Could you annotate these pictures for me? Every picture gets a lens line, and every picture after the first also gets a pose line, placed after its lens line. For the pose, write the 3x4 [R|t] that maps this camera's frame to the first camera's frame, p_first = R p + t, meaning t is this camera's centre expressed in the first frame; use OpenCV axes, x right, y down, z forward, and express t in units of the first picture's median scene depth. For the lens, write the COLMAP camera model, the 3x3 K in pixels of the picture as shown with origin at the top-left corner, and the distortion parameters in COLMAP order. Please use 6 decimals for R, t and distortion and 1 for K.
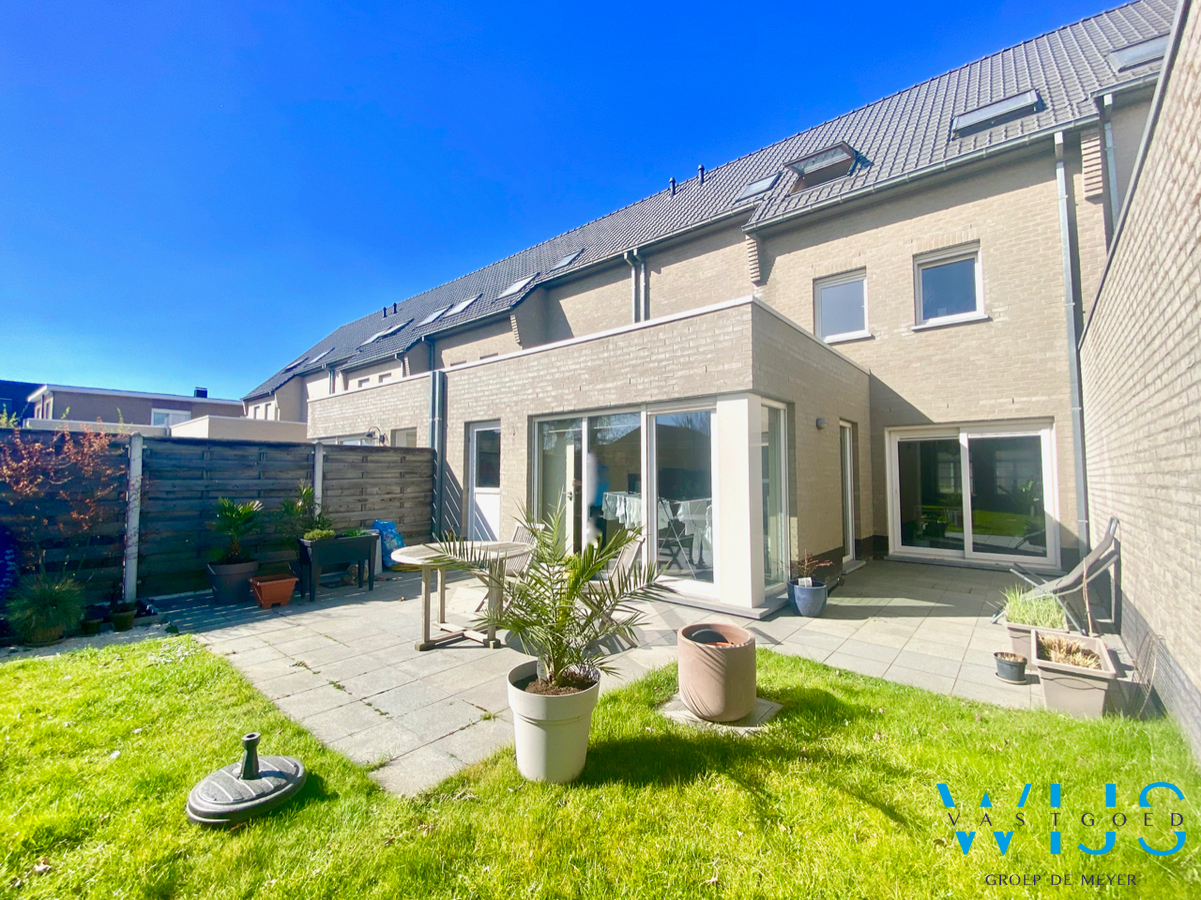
lens RADIAL K [[498.4, 0, 600.5], [0, 498.4, 450.0], [0, 0, 1]] dist [0.009454, -0.016810]
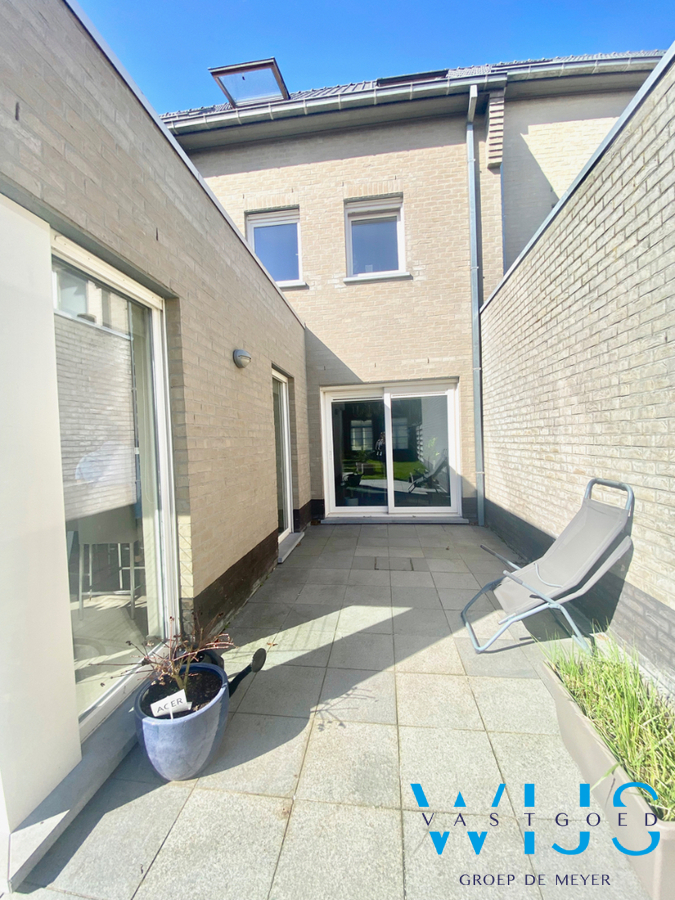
lens RADIAL K [[373.5, 0, 337.5], [0, 373.5, 450.0], [0, 0, 1]] dist [0.009454, -0.016810]
pose [[0.836027, -0.048161, 0.546570, 0.231227], [0.010494, 0.997362, 0.071831, 0.027477], [-0.548587, -0.054317, 0.834327, 0.434217]]
